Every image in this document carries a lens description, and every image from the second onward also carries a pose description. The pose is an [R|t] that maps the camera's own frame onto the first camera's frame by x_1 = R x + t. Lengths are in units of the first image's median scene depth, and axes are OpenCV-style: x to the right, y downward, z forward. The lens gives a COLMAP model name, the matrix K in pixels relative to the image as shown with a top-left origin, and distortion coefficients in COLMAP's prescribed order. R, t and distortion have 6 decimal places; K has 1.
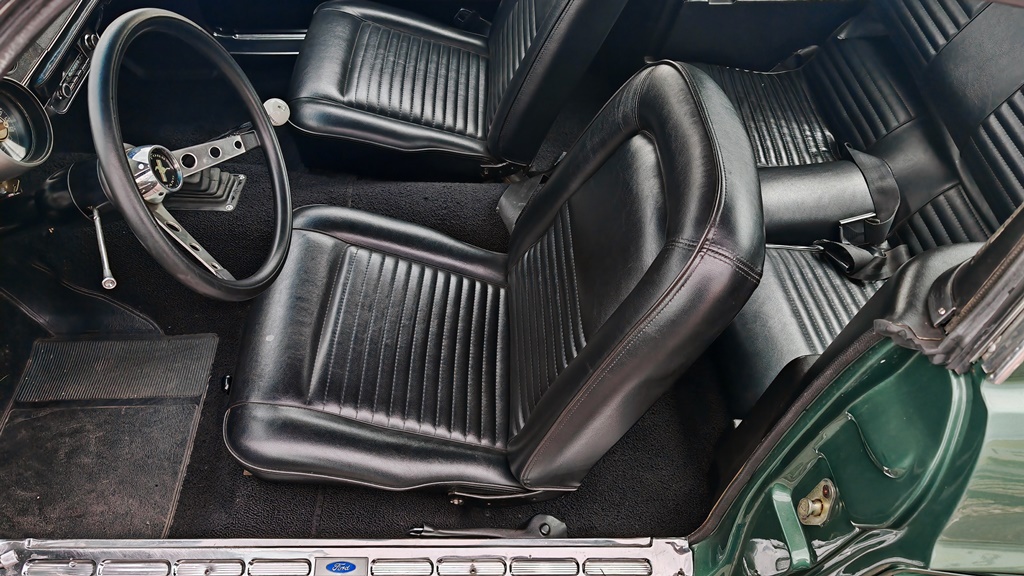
lens RADIAL K [[829.5, 0, 520.6], [0, 829.5, 286.5], [0, 0, 1]] dist [-0.003687, 0.006678]
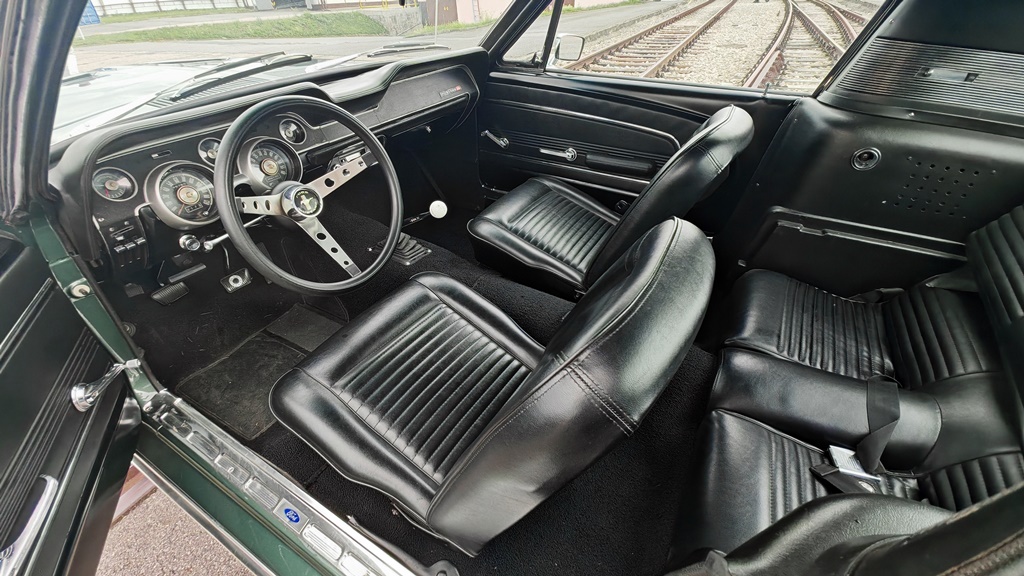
lens RADIAL K [[444.5, 0, 510.2], [0, 444.5, 274.5], [0, 0, 1]] dist [-0.022319, -0.000590]
pose [[0.841476, 0.275606, -0.464714, 0.203367], [-0.375344, 0.916871, -0.135886, -0.027547], [0.388632, 0.288772, 0.874972, 0.296732]]
